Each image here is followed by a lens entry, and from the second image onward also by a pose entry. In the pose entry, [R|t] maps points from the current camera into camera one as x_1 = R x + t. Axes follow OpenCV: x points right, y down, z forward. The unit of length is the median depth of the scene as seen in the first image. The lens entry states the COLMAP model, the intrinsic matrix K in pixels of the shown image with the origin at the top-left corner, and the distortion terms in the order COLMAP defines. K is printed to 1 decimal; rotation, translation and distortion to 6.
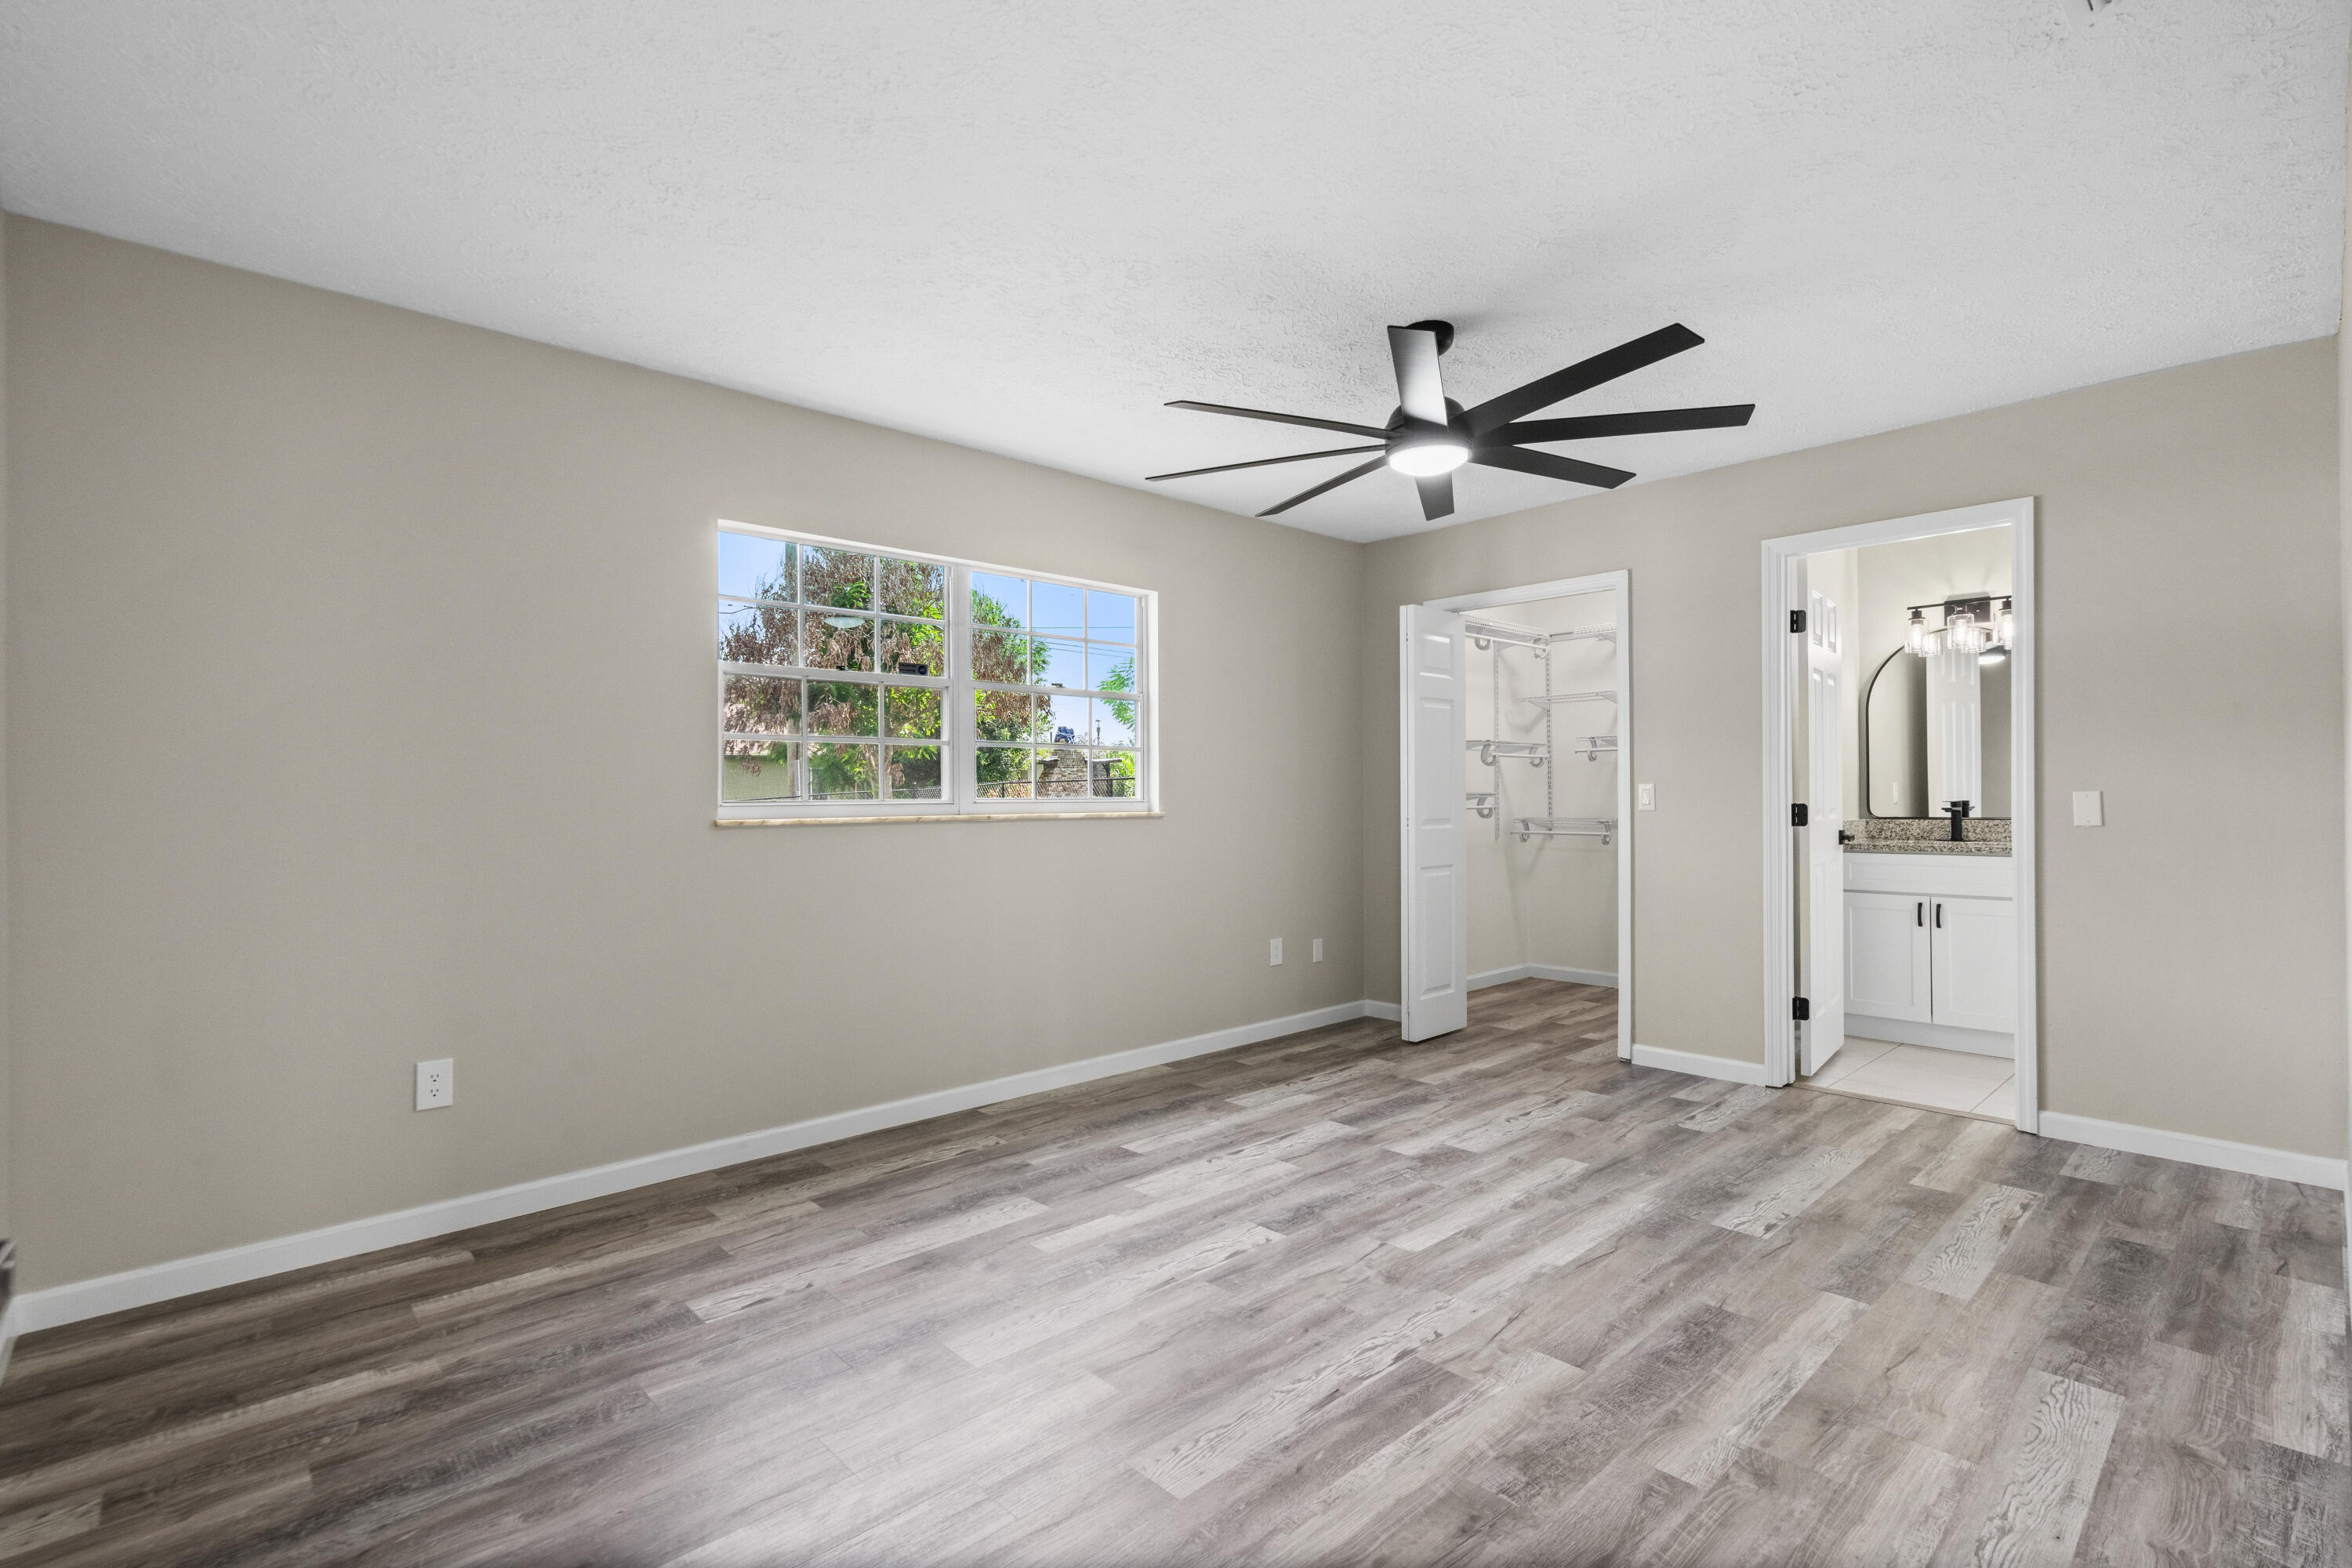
lens RADIAL K [[1086.8, 0, 1177.3], [0, 1086.8, 791.3], [0, 0, 1]] dist [-0.000904, 0.000374]
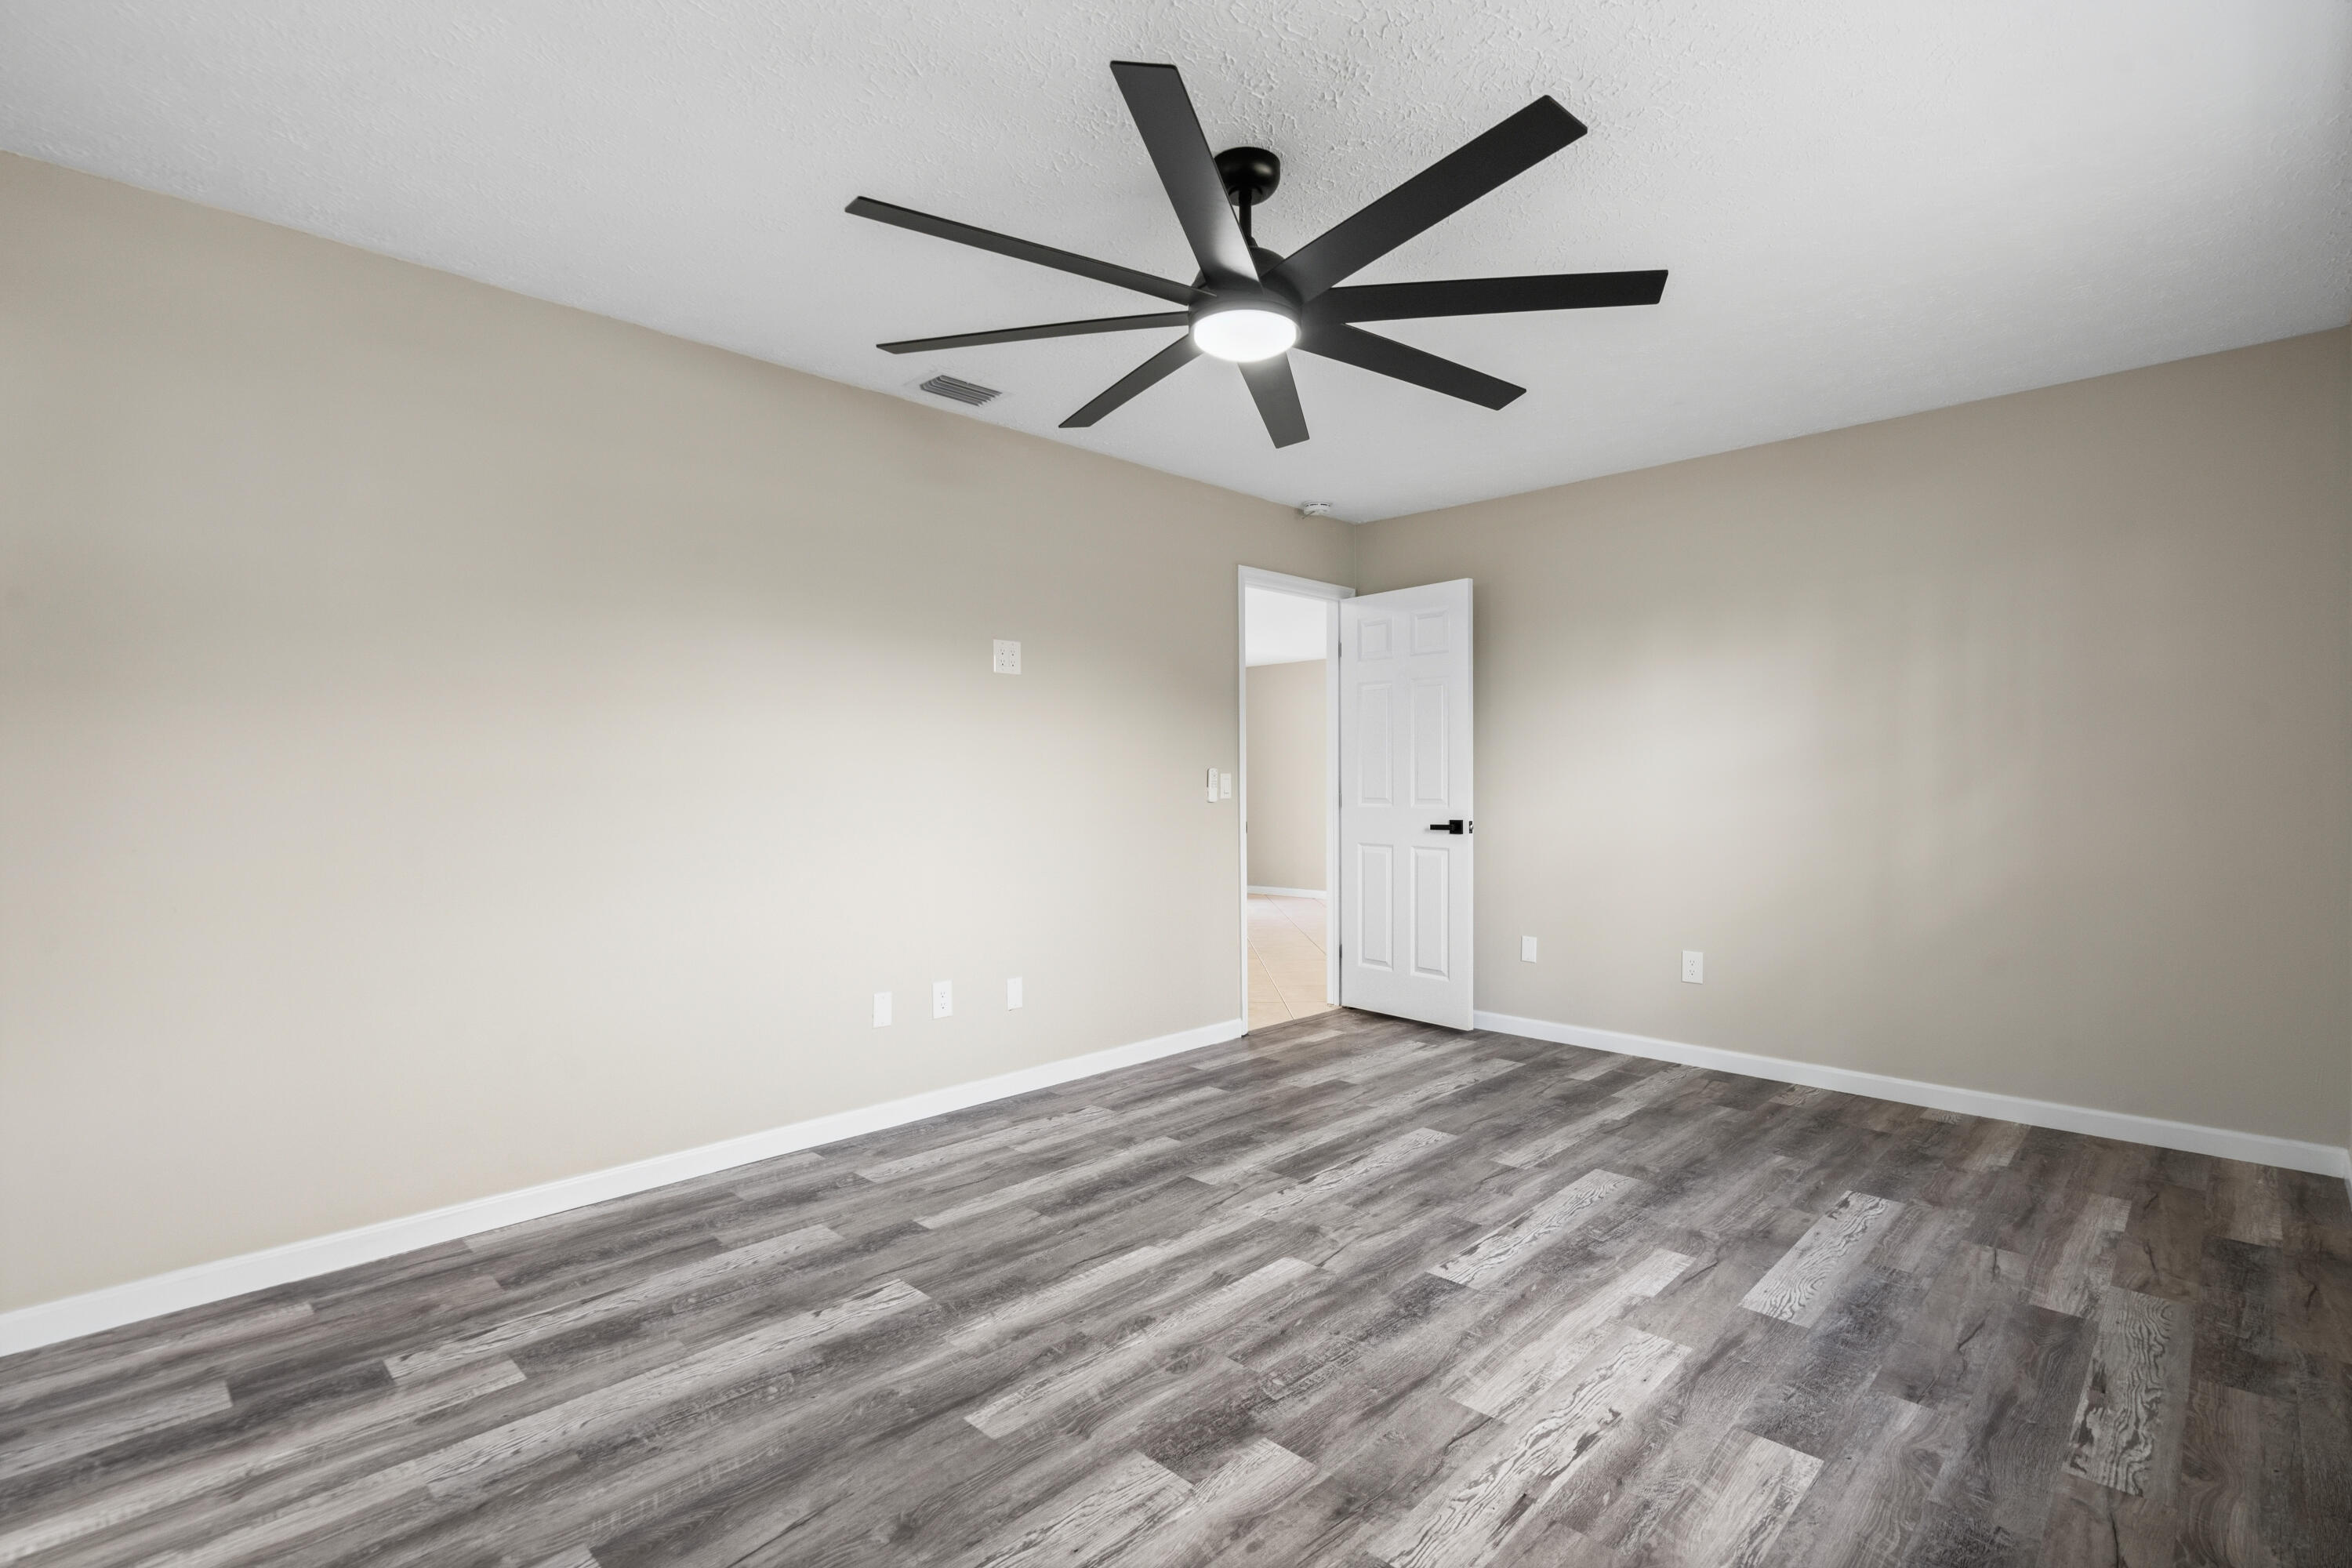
lens RADIAL K [[1086.8, 0, 1177.3], [0, 1086.8, 791.3], [0, 0, 1]] dist [-0.000904, 0.000374]
pose [[-0.998993, 0.011811, -0.043280, 0.334984], [0.011843, 0.999930, -0.000484, 0.009905], [0.043271, -0.000996, -0.999063, 1.858452]]
